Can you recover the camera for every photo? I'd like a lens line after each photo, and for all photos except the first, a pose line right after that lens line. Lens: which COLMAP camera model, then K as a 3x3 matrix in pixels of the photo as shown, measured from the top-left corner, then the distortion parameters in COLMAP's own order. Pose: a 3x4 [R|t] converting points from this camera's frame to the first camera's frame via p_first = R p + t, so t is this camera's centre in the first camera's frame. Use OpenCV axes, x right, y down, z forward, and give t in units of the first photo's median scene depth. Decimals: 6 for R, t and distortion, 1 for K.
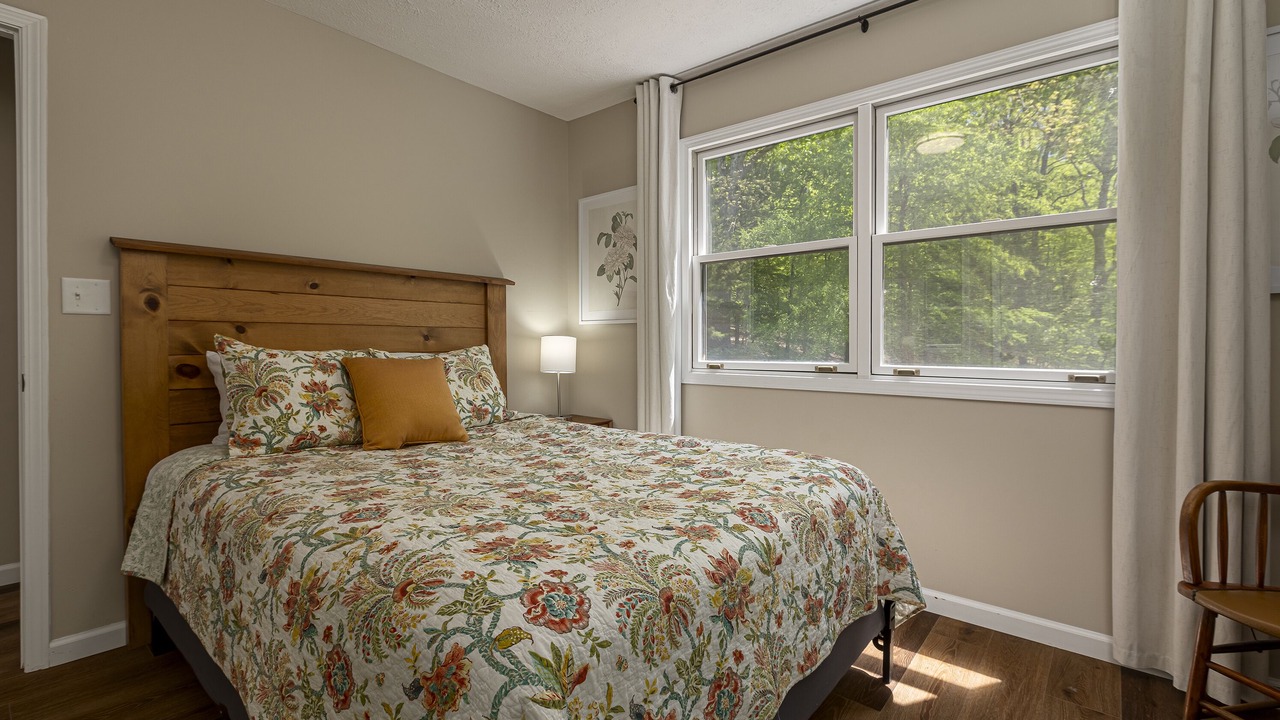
lens RADIAL K [[575.5, 0, 640.0], [0, 575.5, 360.0], [0, 0, 1]] dist [-0.000179, -0.000276]
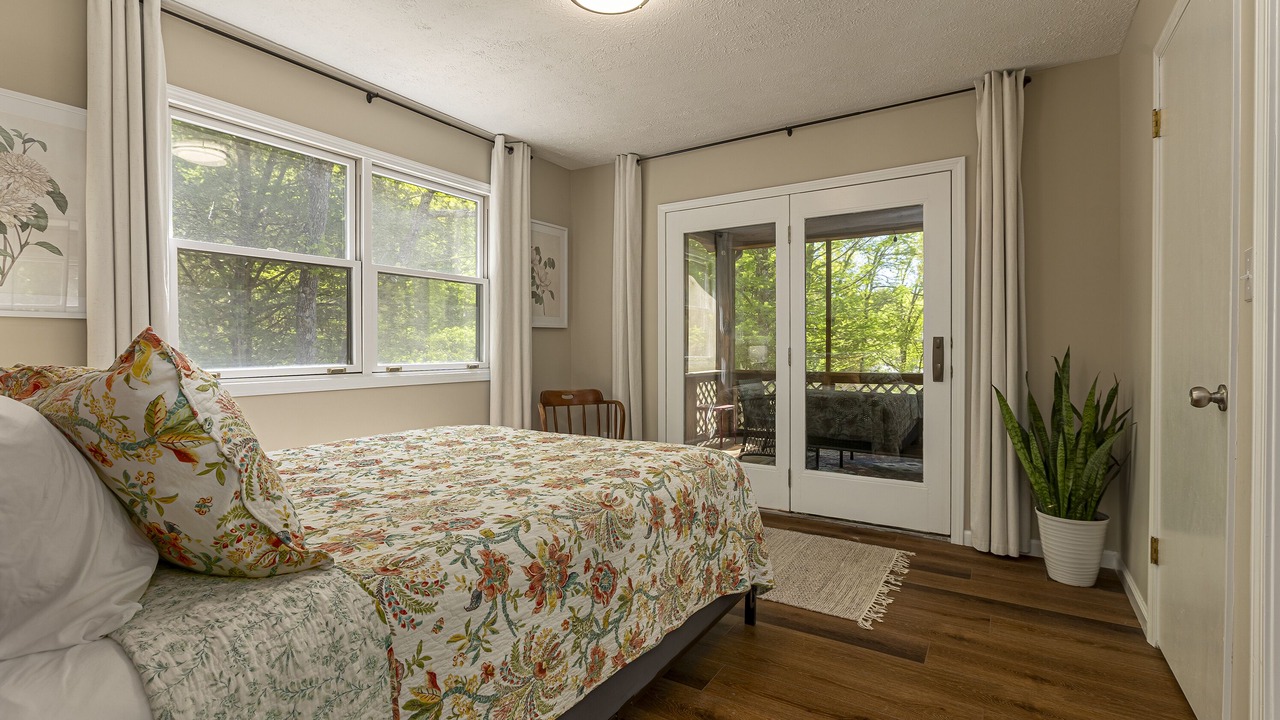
lens RADIAL K [[591.3, 0, 634.3], [0, 591.3, 353.6], [0, 0, 1]] dist [-0.000095, -0.000218]
pose [[-0.135619, -0.007117, 0.990735, -1.121530], [0.025393, 0.999621, 0.010657, -0.020819], [-0.990436, 0.026603, -0.135387, 0.496847]]
